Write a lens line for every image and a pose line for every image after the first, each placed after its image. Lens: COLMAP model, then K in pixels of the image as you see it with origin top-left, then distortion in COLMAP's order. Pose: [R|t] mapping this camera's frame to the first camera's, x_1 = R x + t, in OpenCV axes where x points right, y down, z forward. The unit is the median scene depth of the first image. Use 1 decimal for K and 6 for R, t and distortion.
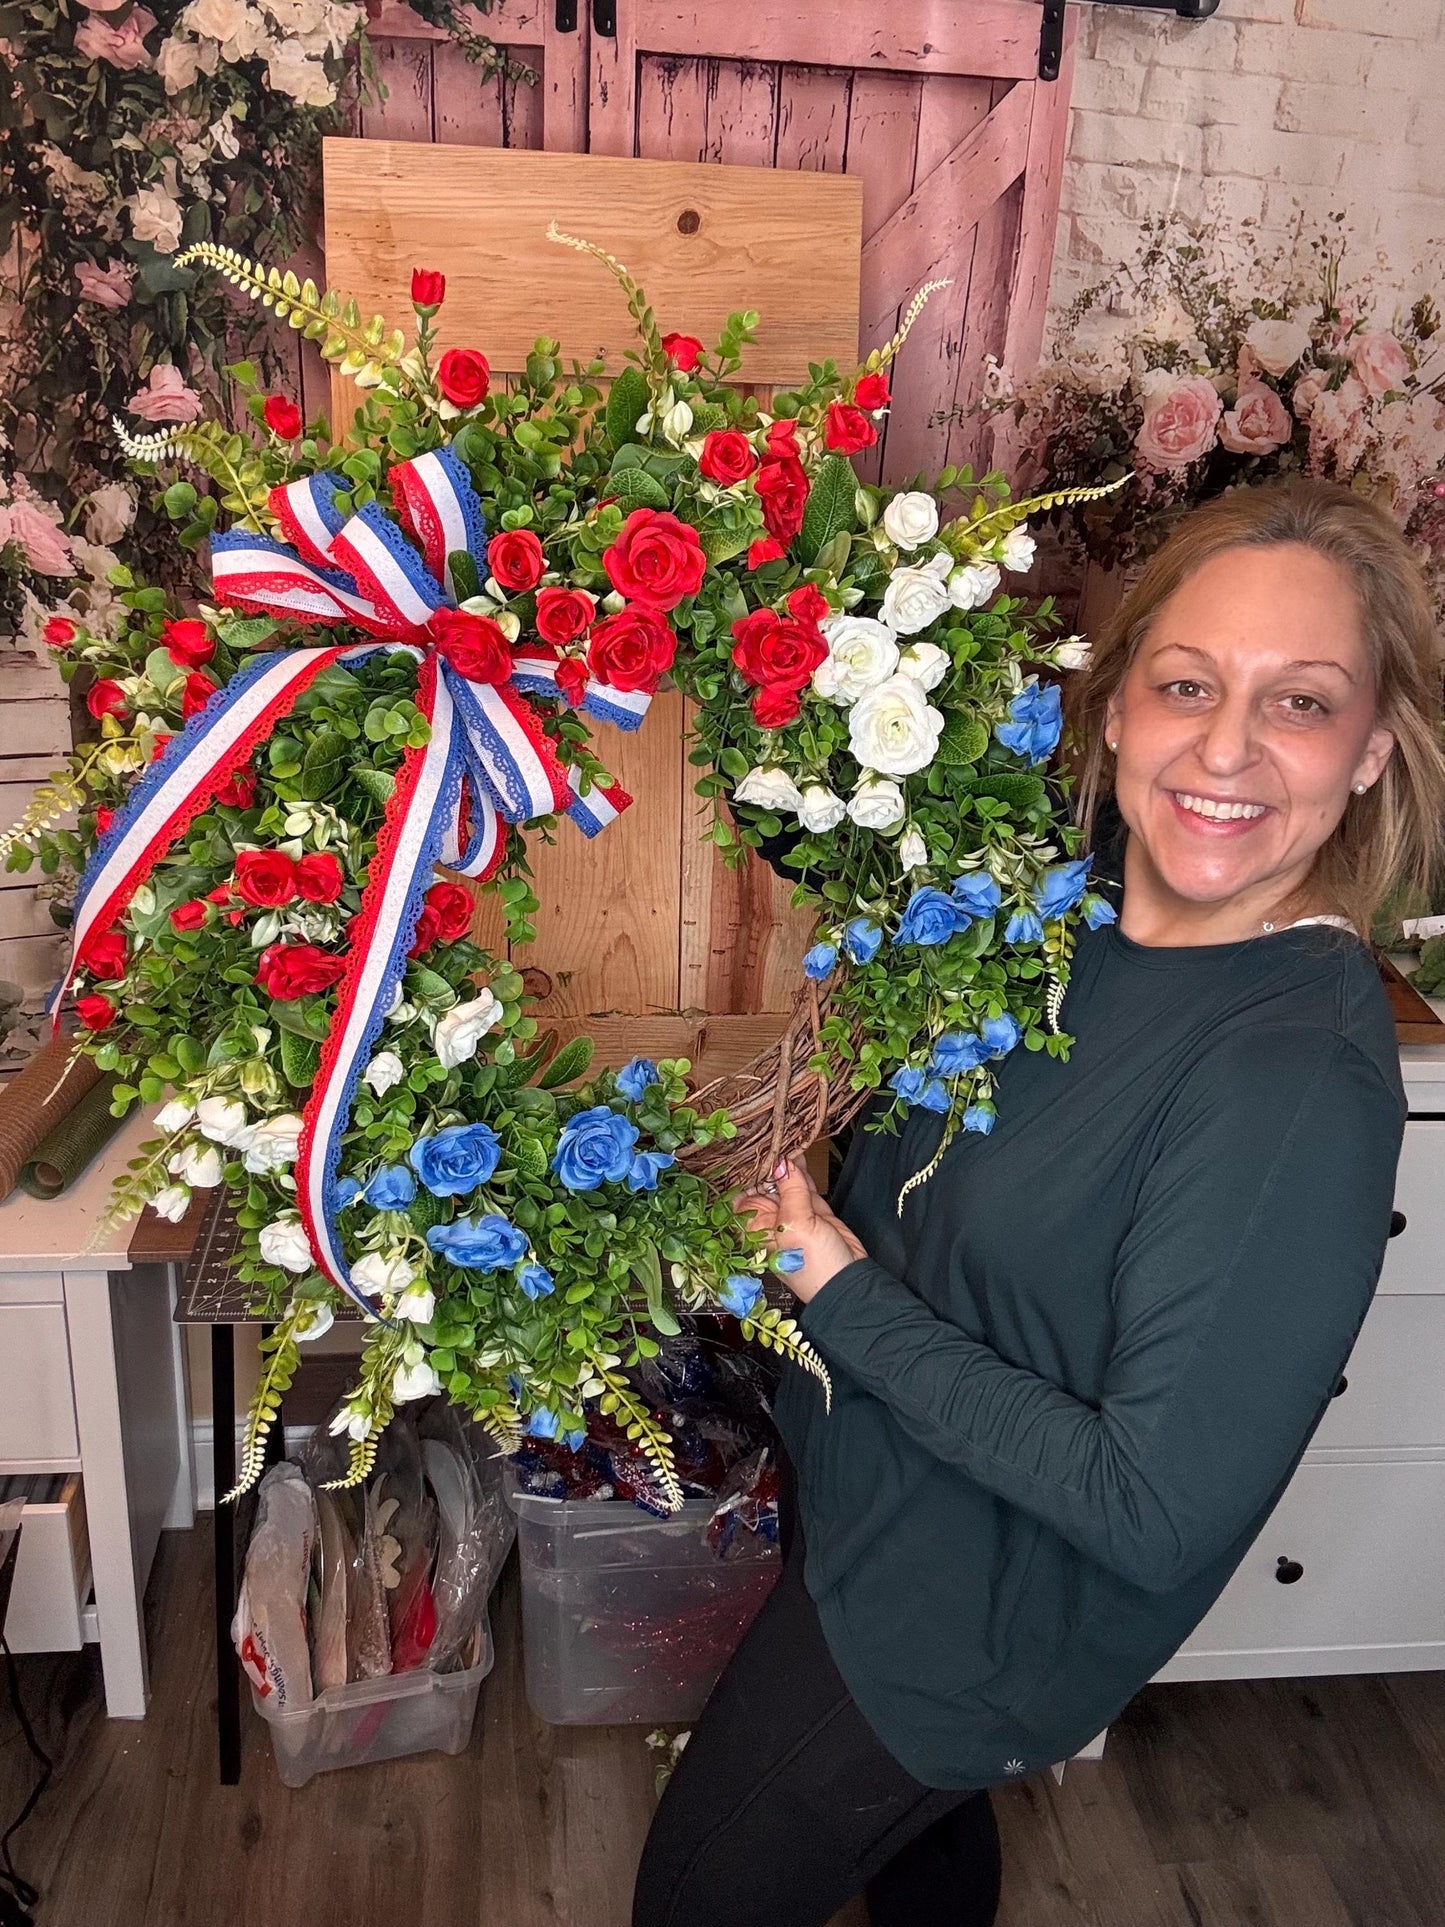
lens RADIAL K [[1660.2, 0, 717.3], [0, 1660.2, 953.5], [0, 0, 1]] dist [0.098867, -0.000780]
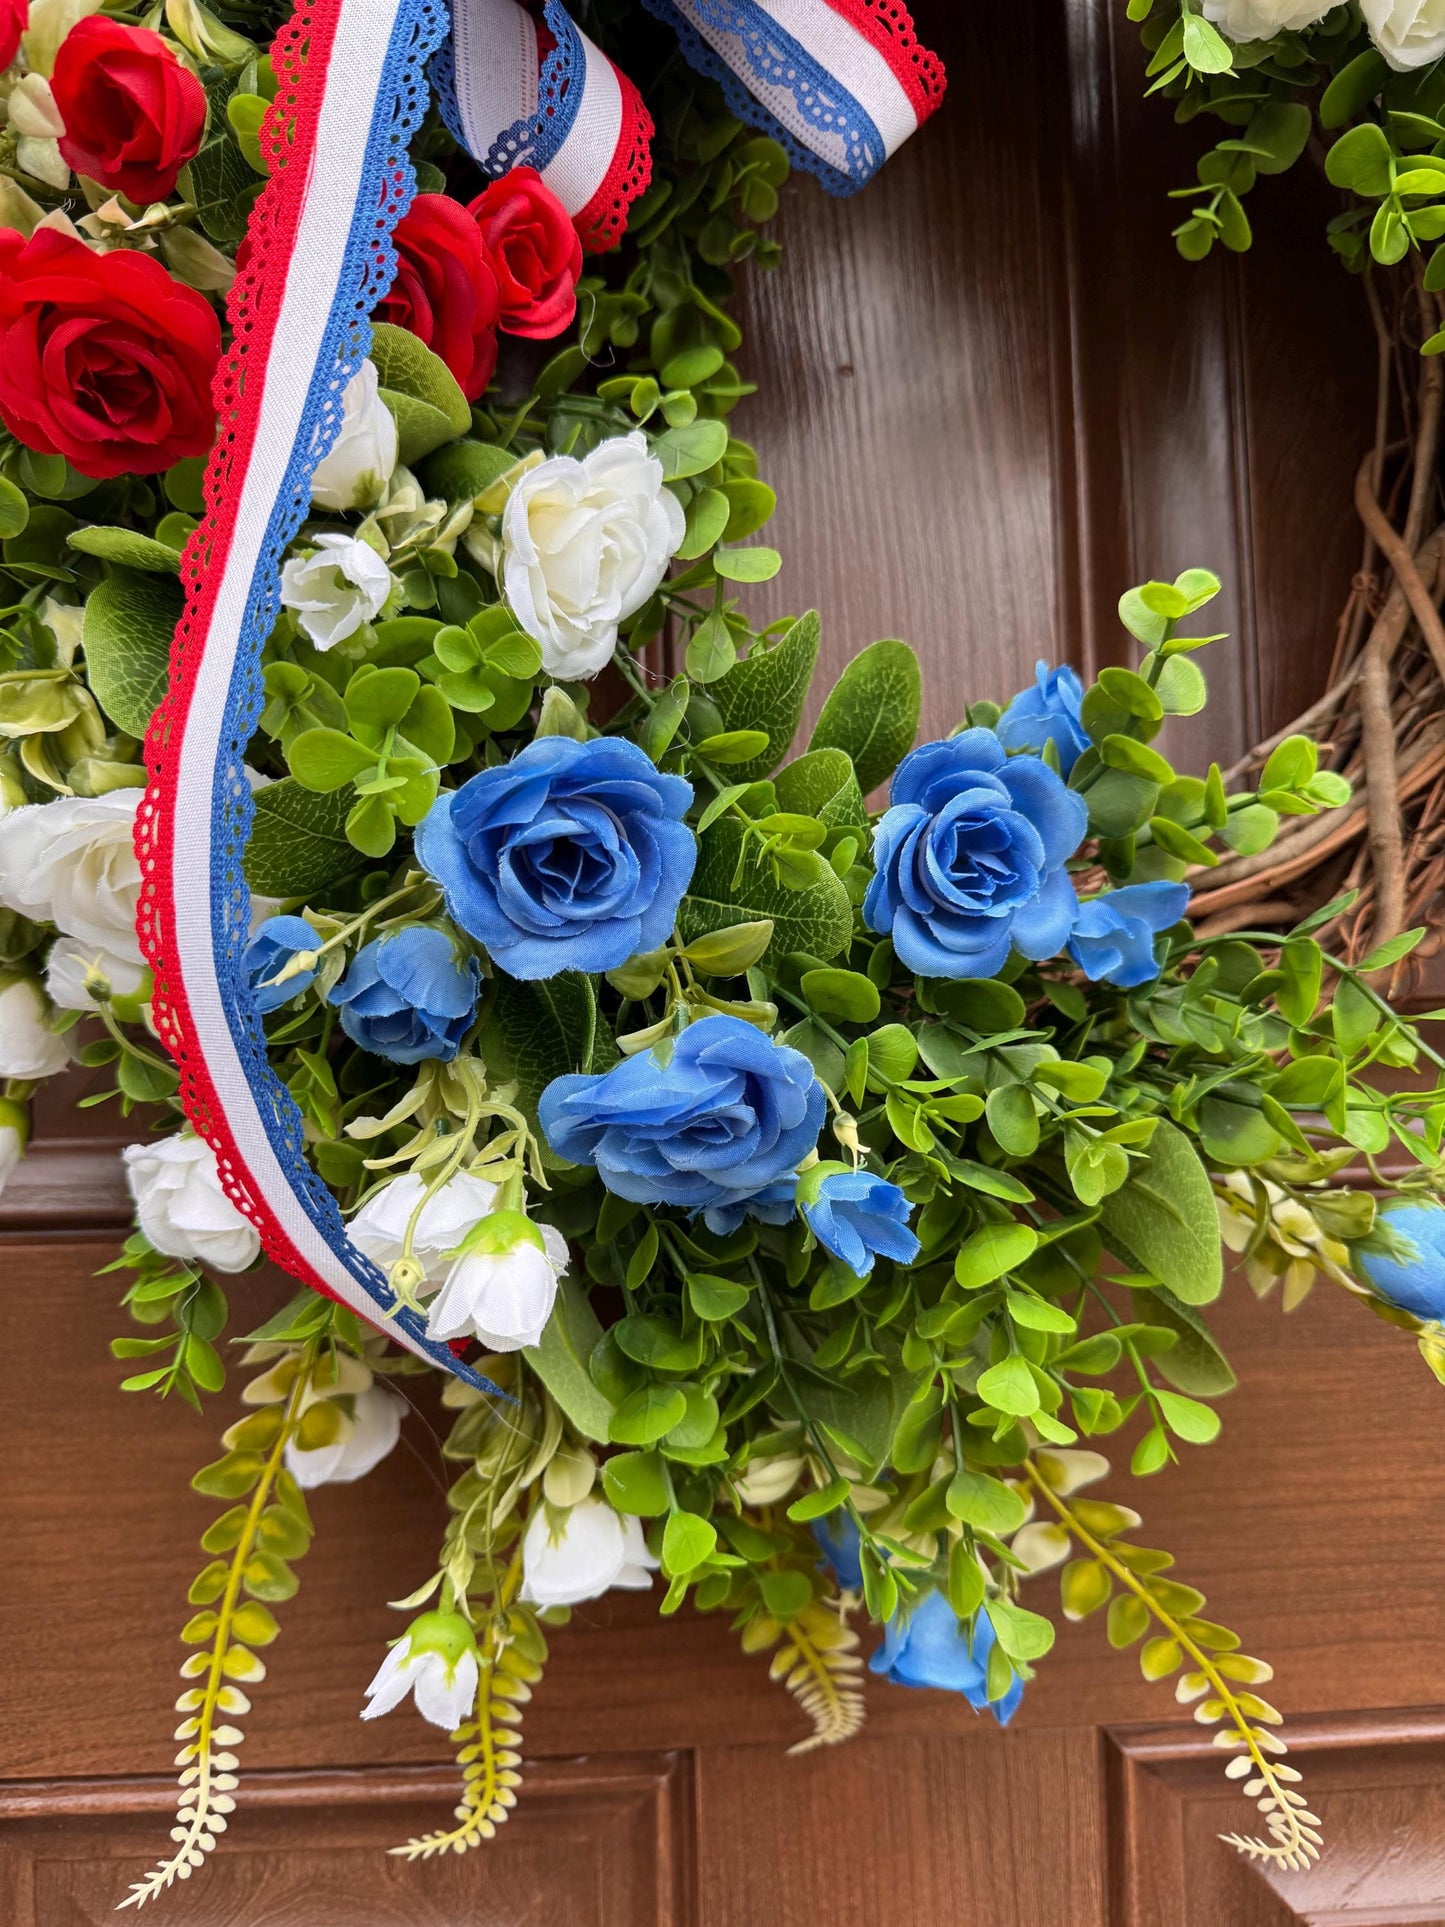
lens RADIAL K [[1463.0, 0, 720.8], [0, 1463.0, 962.4], [0, 0, 1]] dist [0.026221, -0.055064]
pose [[0.980792, -0.128917, -0.146378, -0.085886], [0.105266, 0.981619, -0.159197, 0.187140], [0.164211, 0.140731, 0.976335, 0.689211]]
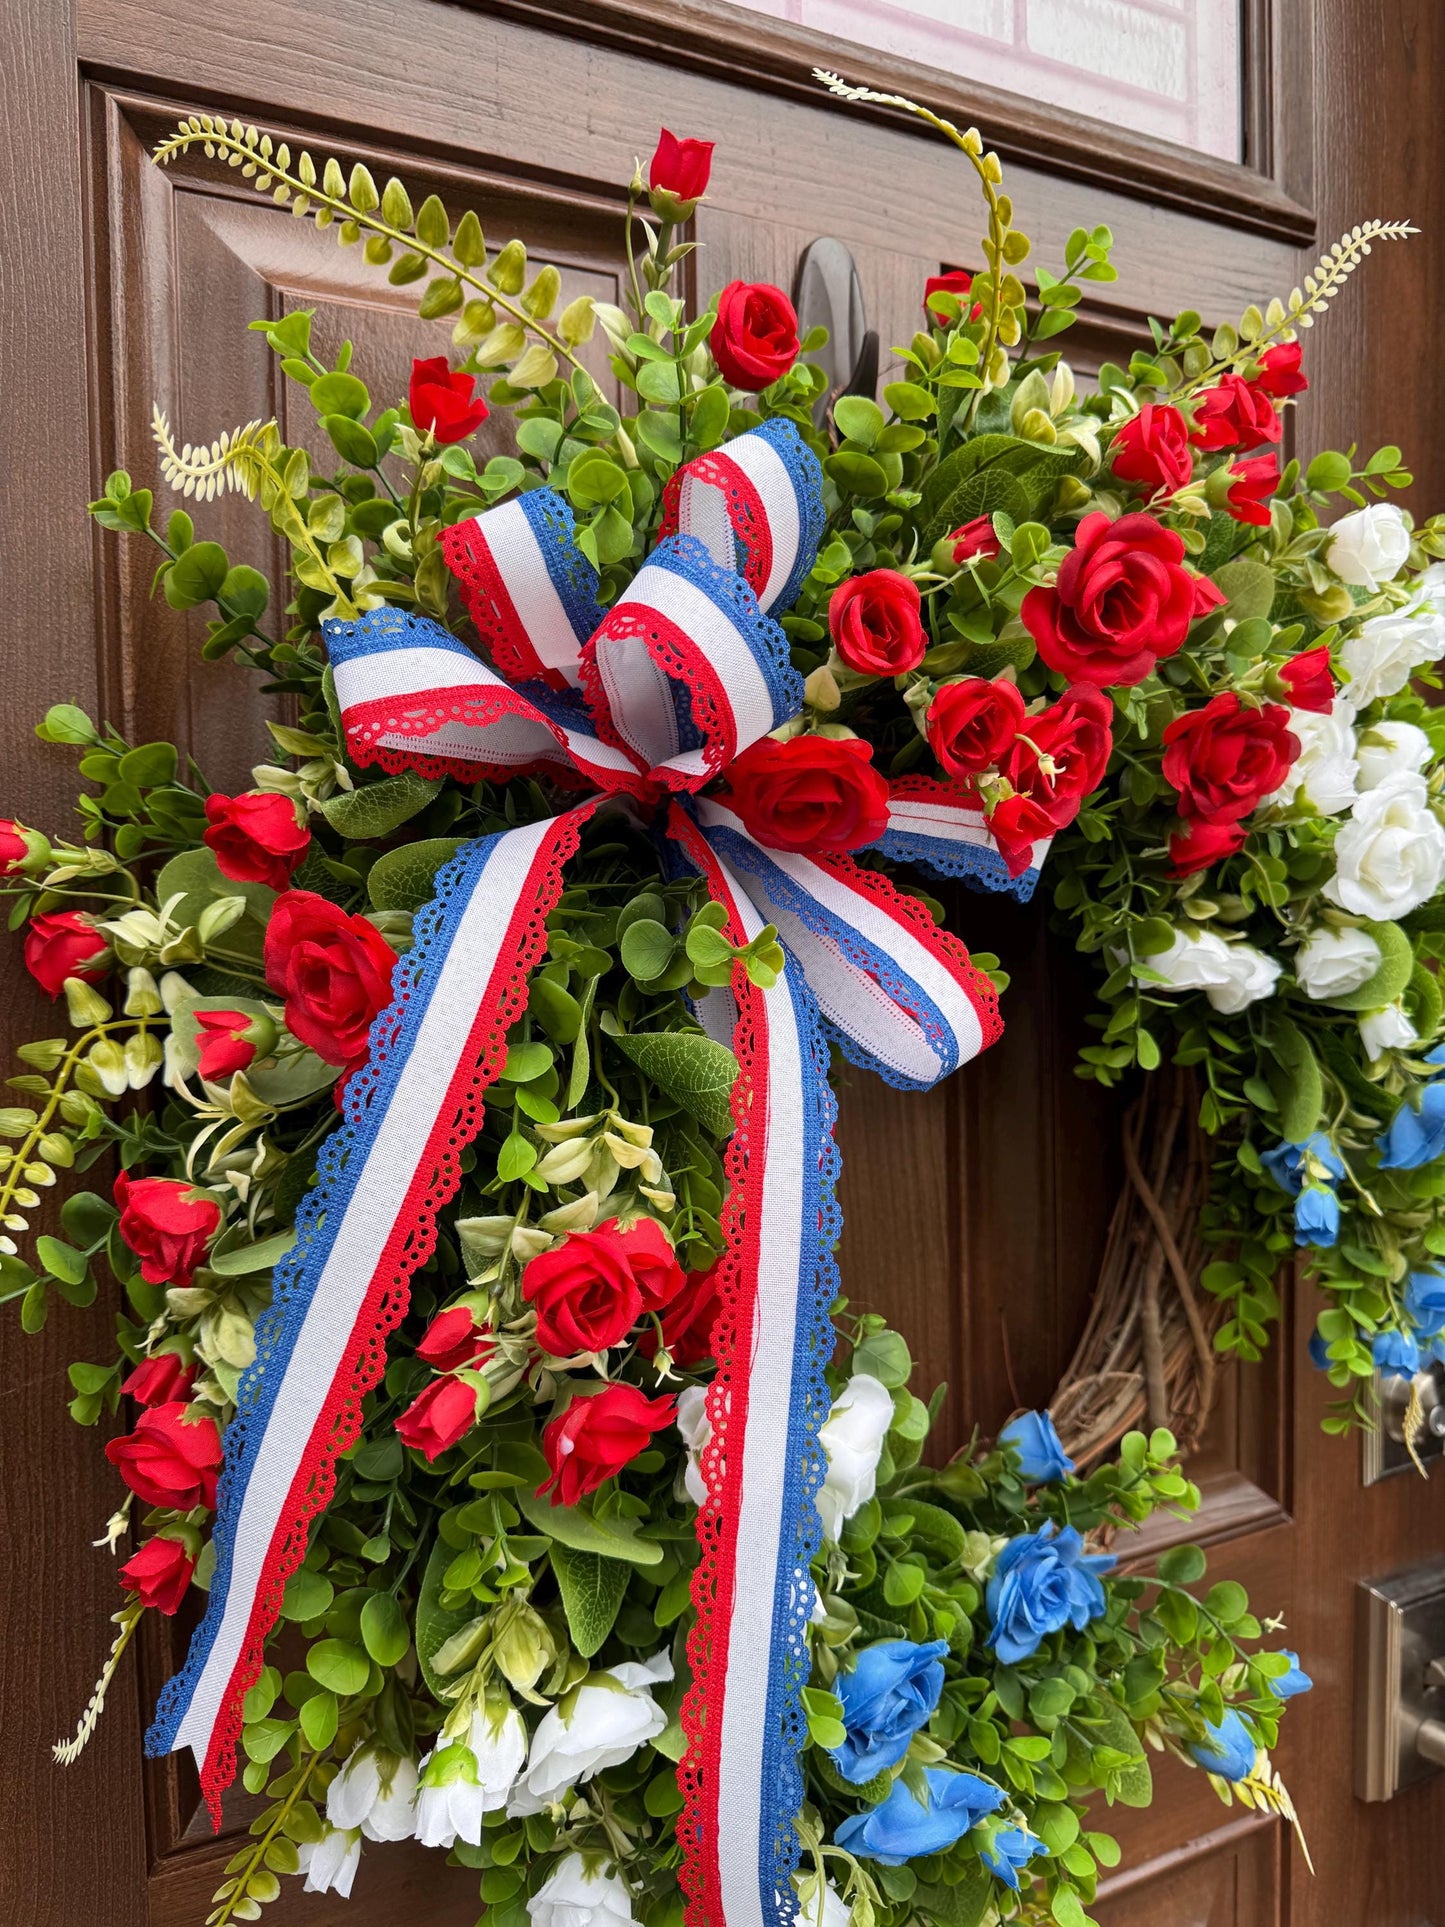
lens RADIAL K [[1463.0, 0, 753.9], [0, 1463.0, 967.1], [0, 0, 1]] dist [0.026221, -0.055064]
pose [[0.953280, -0.127611, 0.273811, -0.292765], [0.132424, 0.991193, 0.000914, -0.122197], [-0.271516, 0.035388, 0.961783, 0.511581]]
